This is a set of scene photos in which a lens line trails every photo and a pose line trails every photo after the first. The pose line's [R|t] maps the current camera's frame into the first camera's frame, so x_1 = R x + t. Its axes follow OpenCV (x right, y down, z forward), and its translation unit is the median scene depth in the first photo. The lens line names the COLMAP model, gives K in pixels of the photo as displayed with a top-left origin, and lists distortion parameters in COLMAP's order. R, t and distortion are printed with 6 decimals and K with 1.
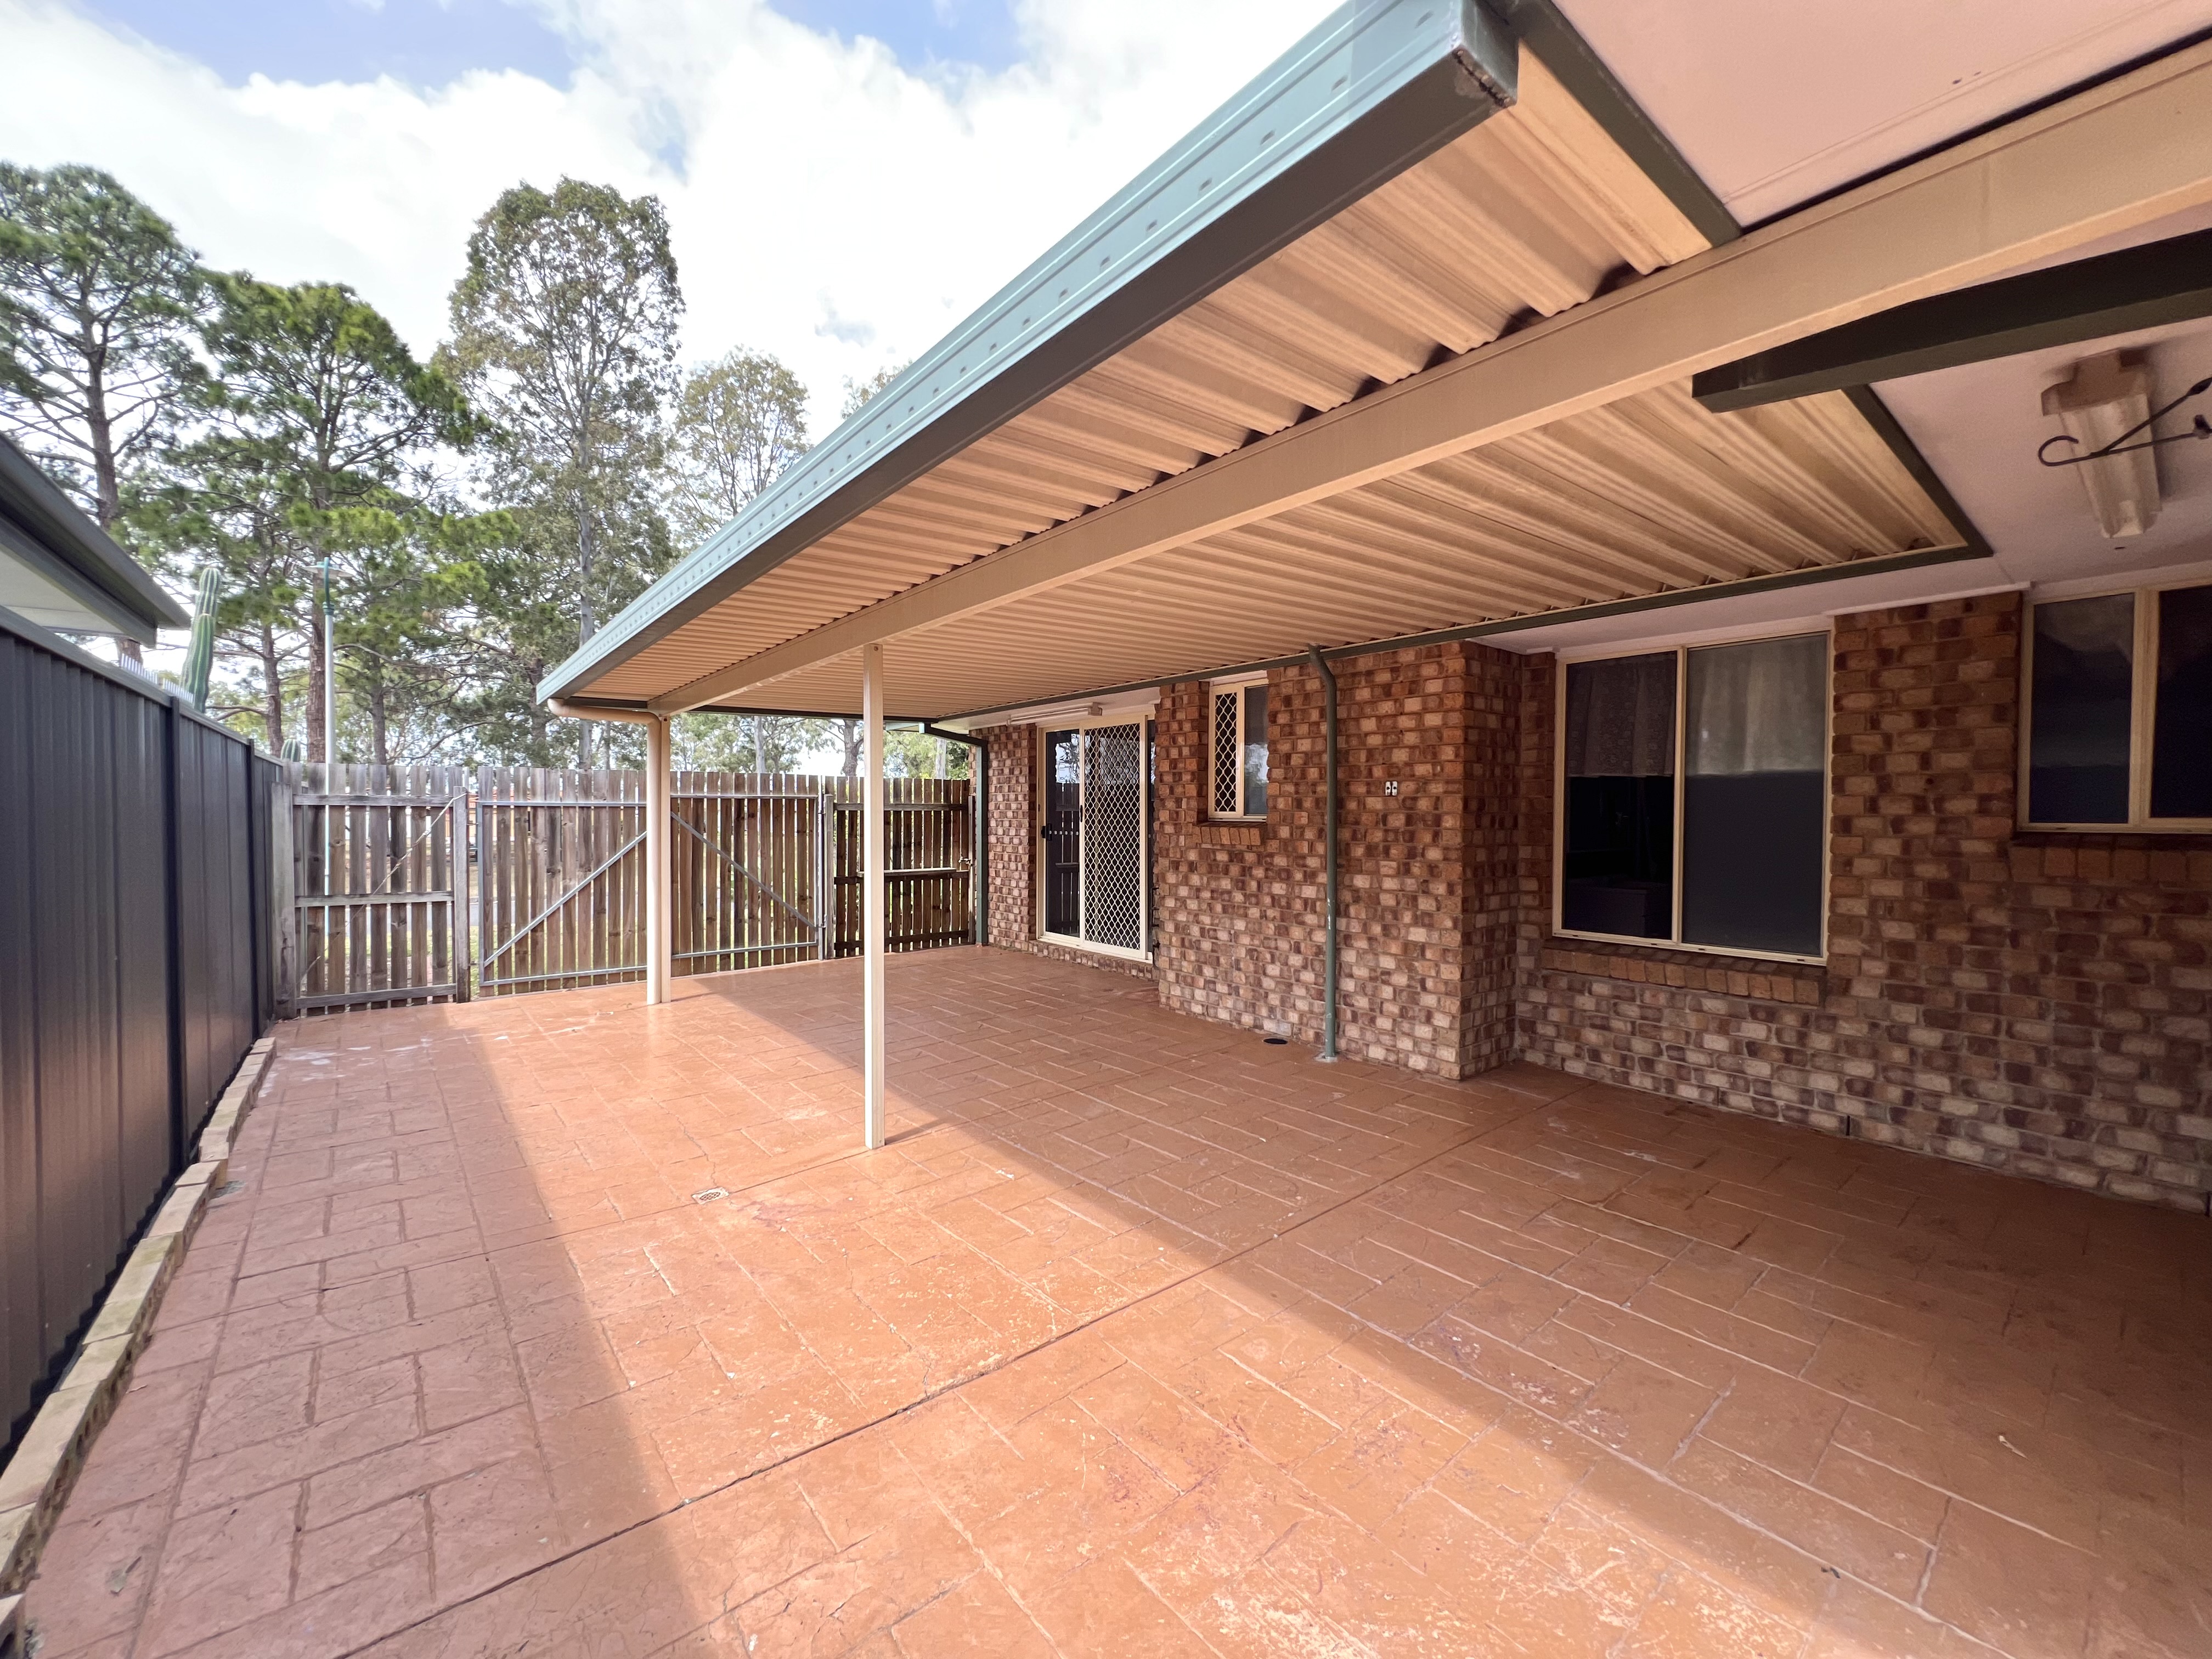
lens RADIAL K [[888.0, 0, 1106.0], [0, 888.0, 829.5], [0, 0, 1]] dist [0.000438, 0.000300]
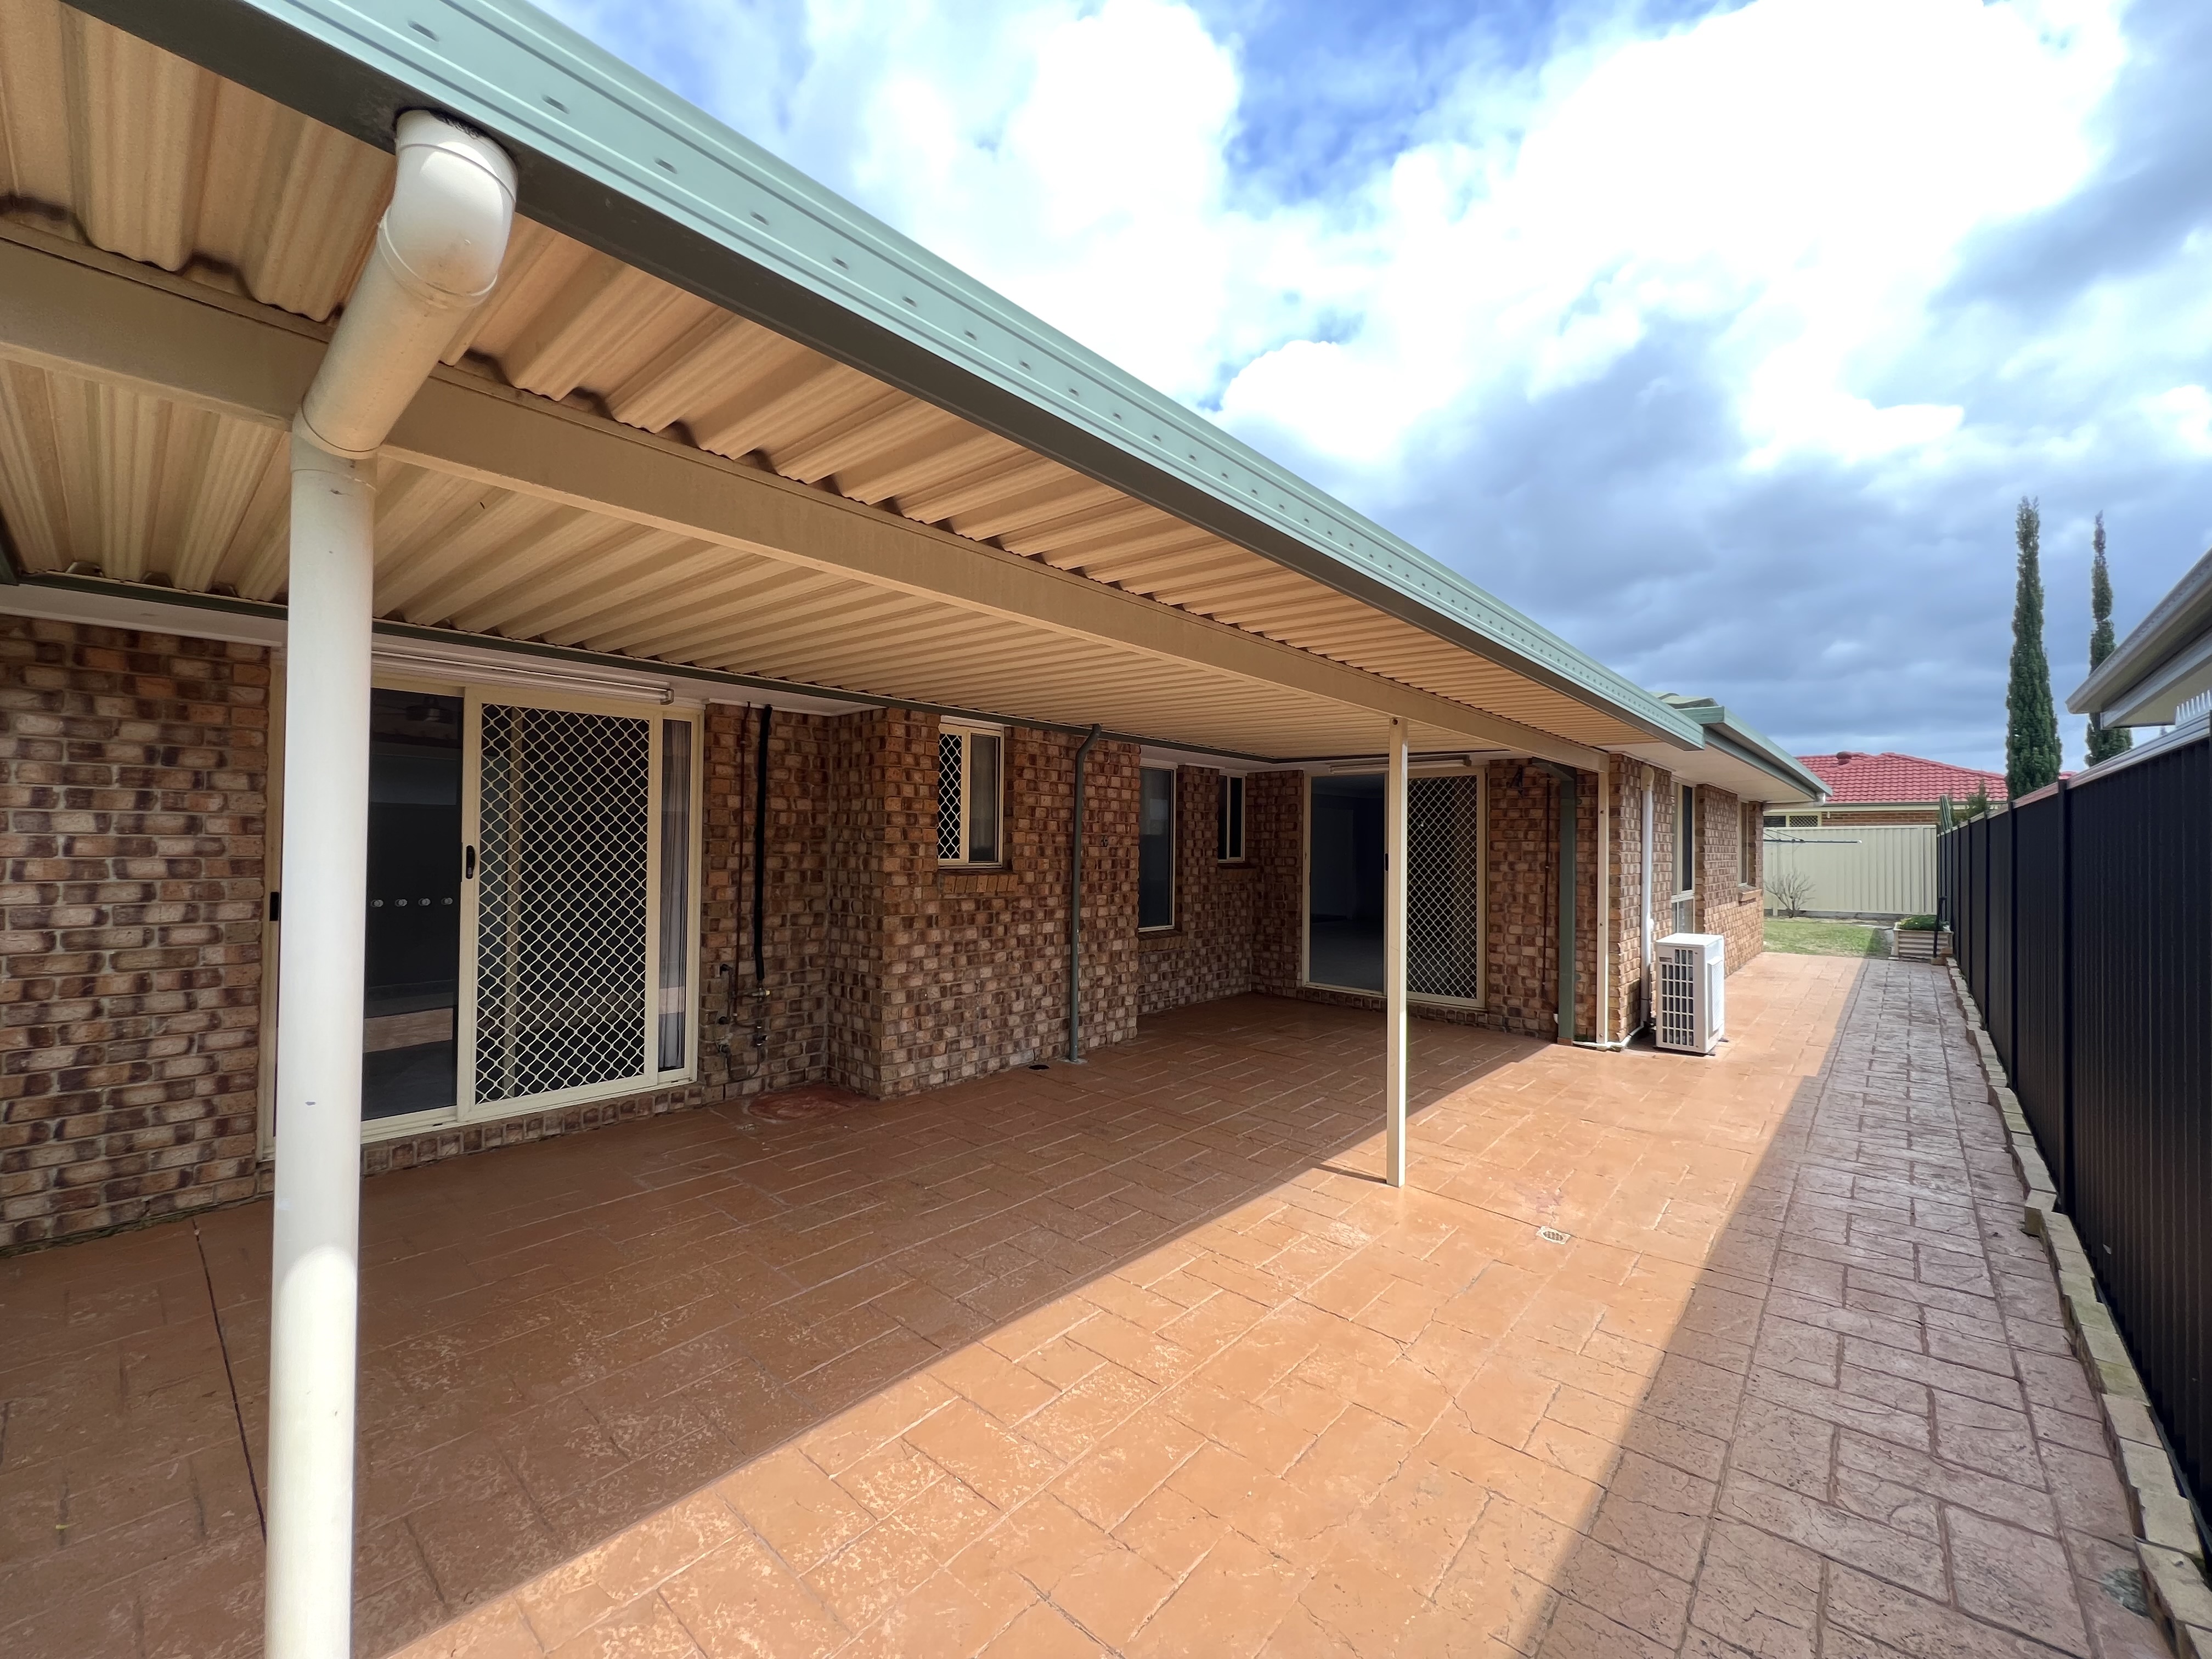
lens RADIAL K [[888.0, 0, 1106.0], [0, 888.0, 829.5], [0, 0, 1]] dist [0.000438, 0.000300]
pose [[-0.156045, 0.011350, 0.987685, -0.939293], [0.006776, 0.999923, -0.010420, -0.045815], [-0.987727, 0.005066, -0.156110, 1.118948]]
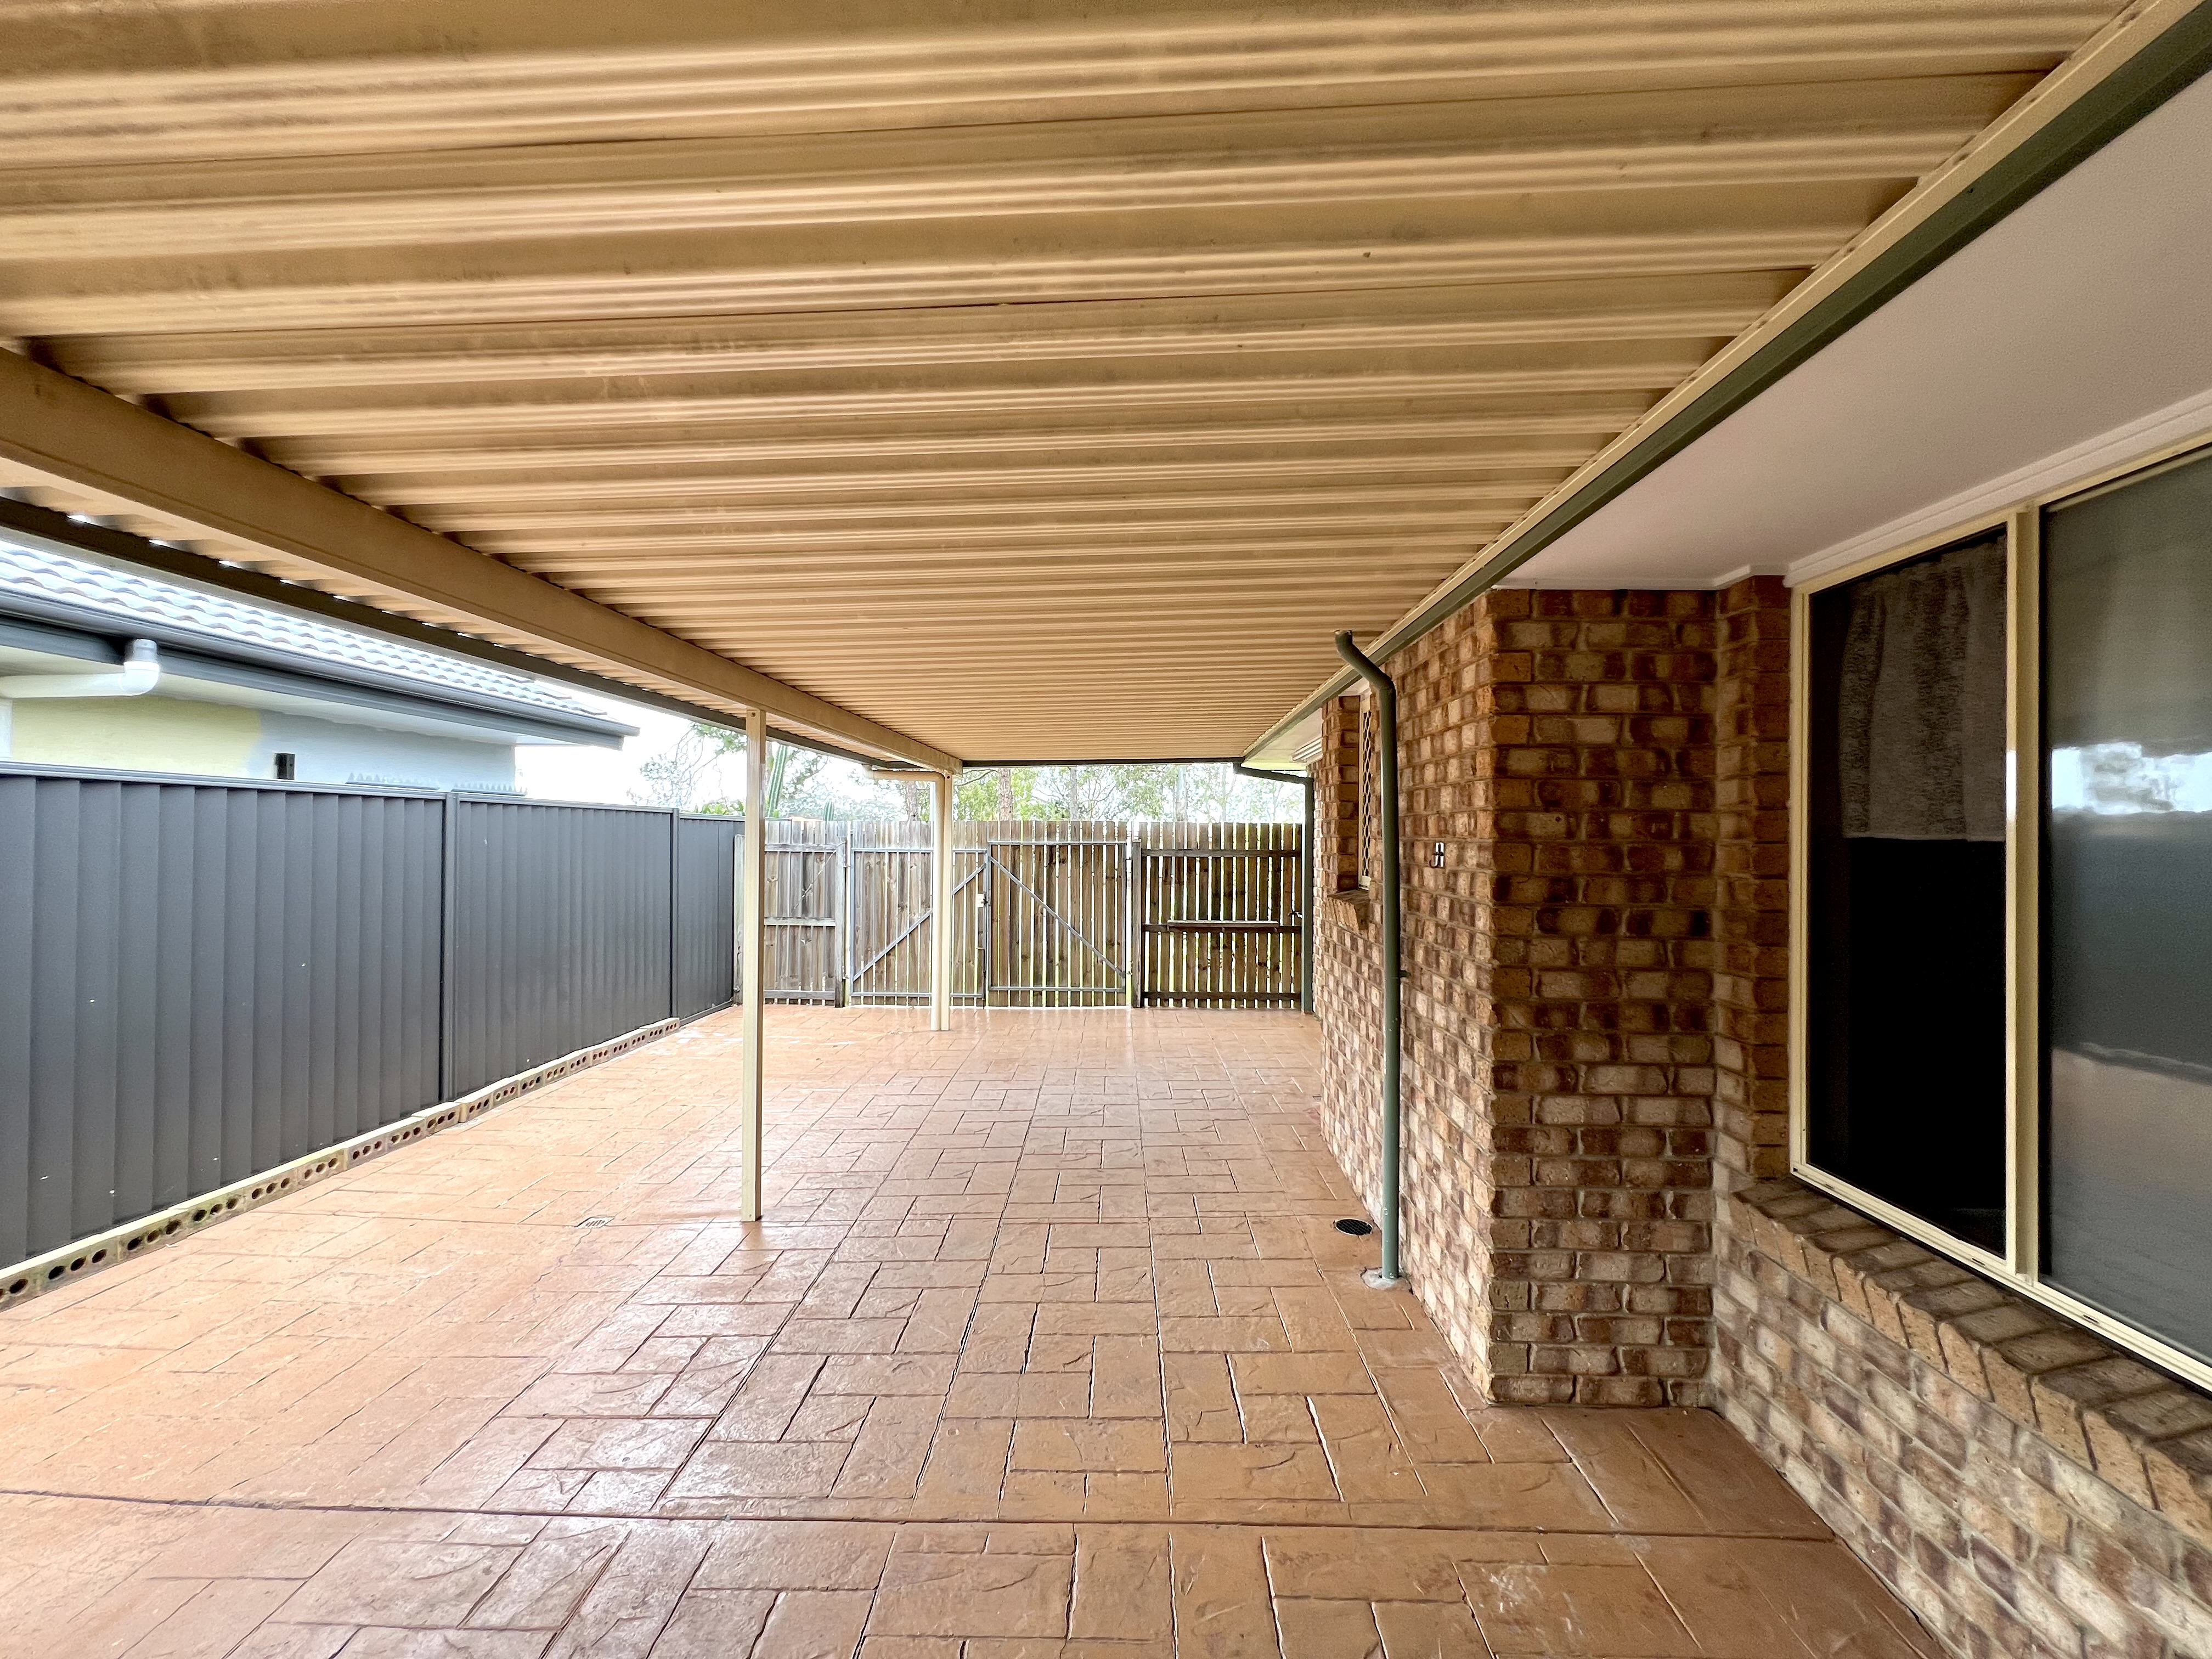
lens RADIAL K [[885.1, 0, 1101.5], [0, 885.1, 831.7], [0, 0, 1]] dist [0.001090, 0.000599]
pose [[0.751538, -0.002959, -0.659683, 0.502158], [-0.017586, 0.999545, -0.024519, -0.039792], [0.659455, 0.030028, 0.751144, 0.375405]]
